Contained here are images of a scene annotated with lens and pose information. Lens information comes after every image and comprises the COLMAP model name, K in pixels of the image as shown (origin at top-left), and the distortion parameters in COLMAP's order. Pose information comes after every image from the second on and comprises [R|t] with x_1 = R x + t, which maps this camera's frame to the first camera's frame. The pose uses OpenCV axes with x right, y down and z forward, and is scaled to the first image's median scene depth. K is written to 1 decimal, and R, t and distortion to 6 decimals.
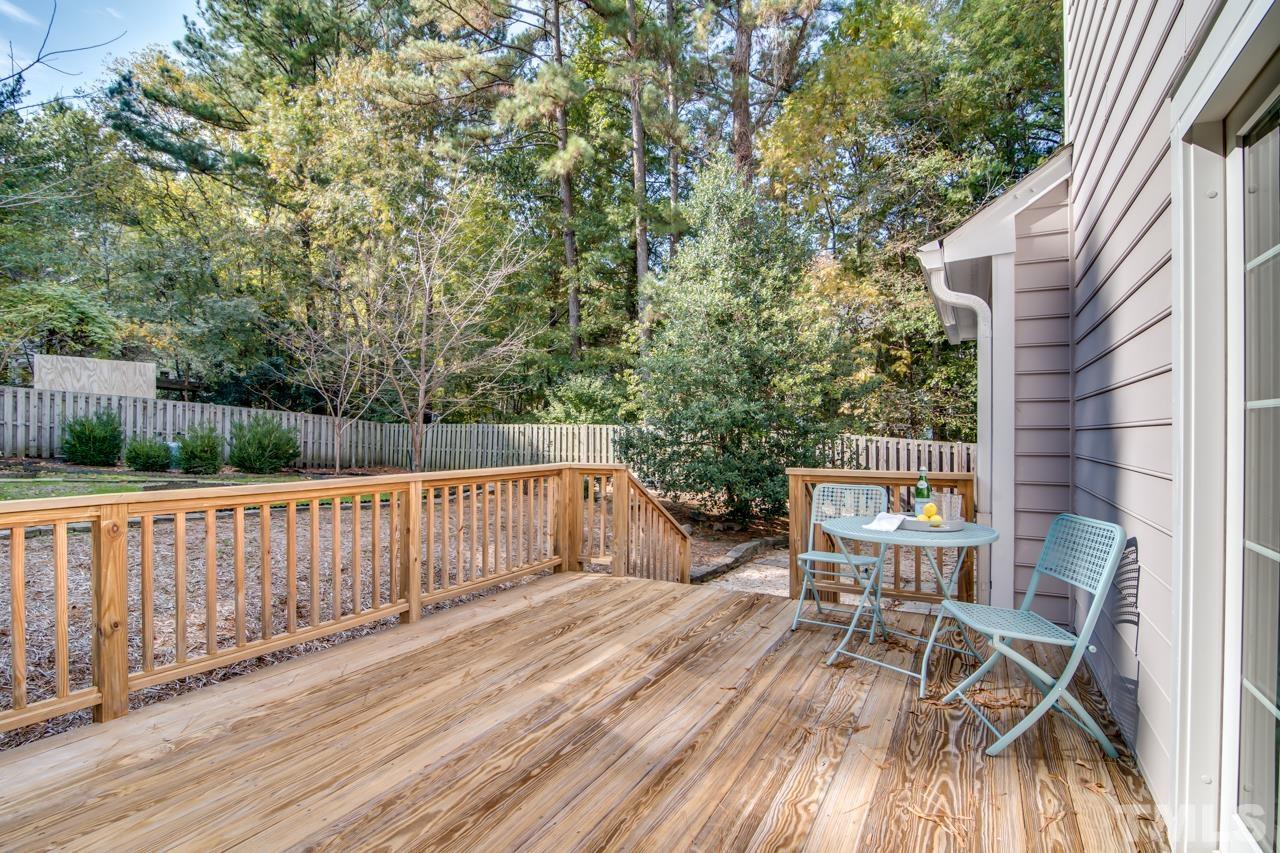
lens RADIAL K [[623.4, 0, 641.1], [0, 623.4, 430.1], [0, 0, 1]] dist [-0.005979, -0.003325]
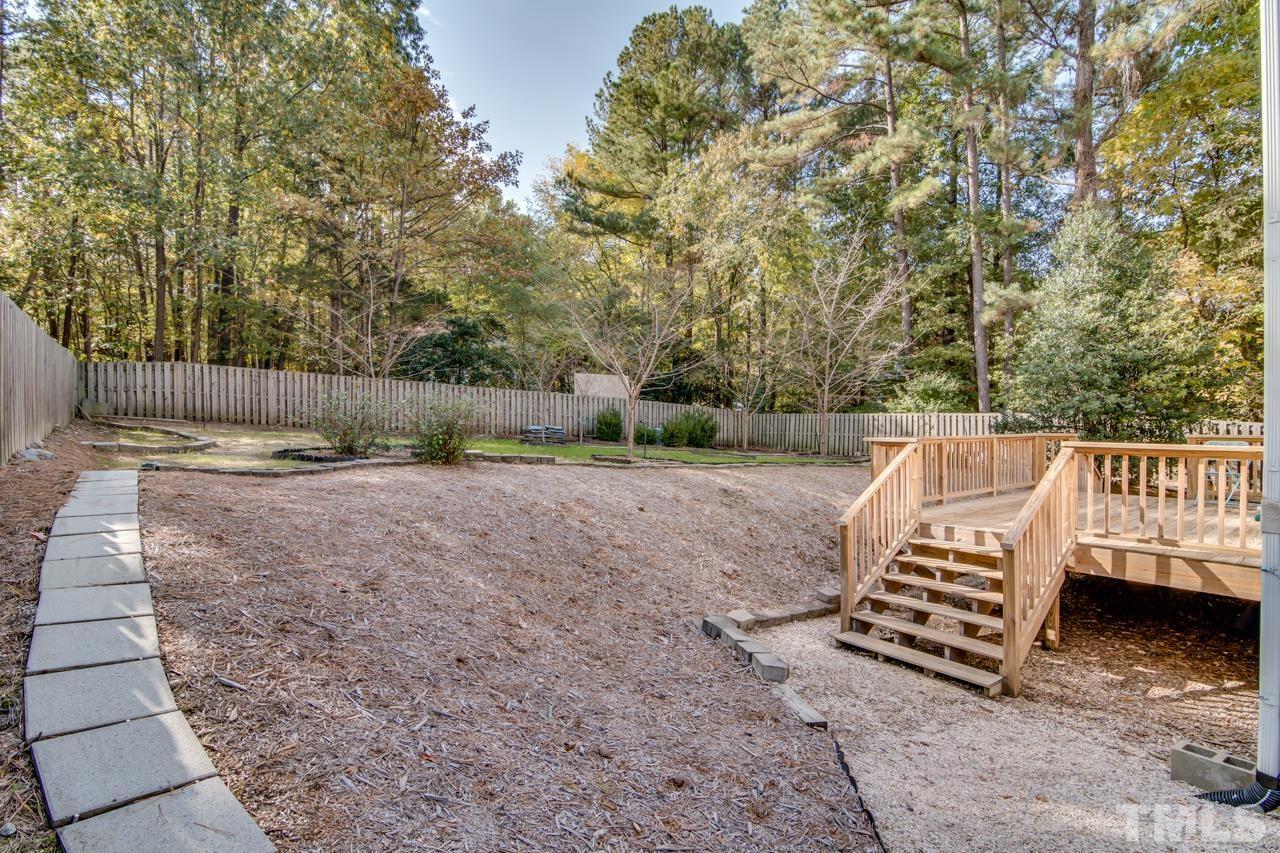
lens RADIAL K [[623.4, 0, 638.3], [0, 623.4, 429.0], [0, 0, 1]] dist [-0.005979, -0.003325]
pose [[0.919796, 0.001073, -0.392395, -0.149145], [0.004774, 0.999892, 0.013924, 0.002347], [0.392368, -0.014680, 0.919691, -0.372693]]
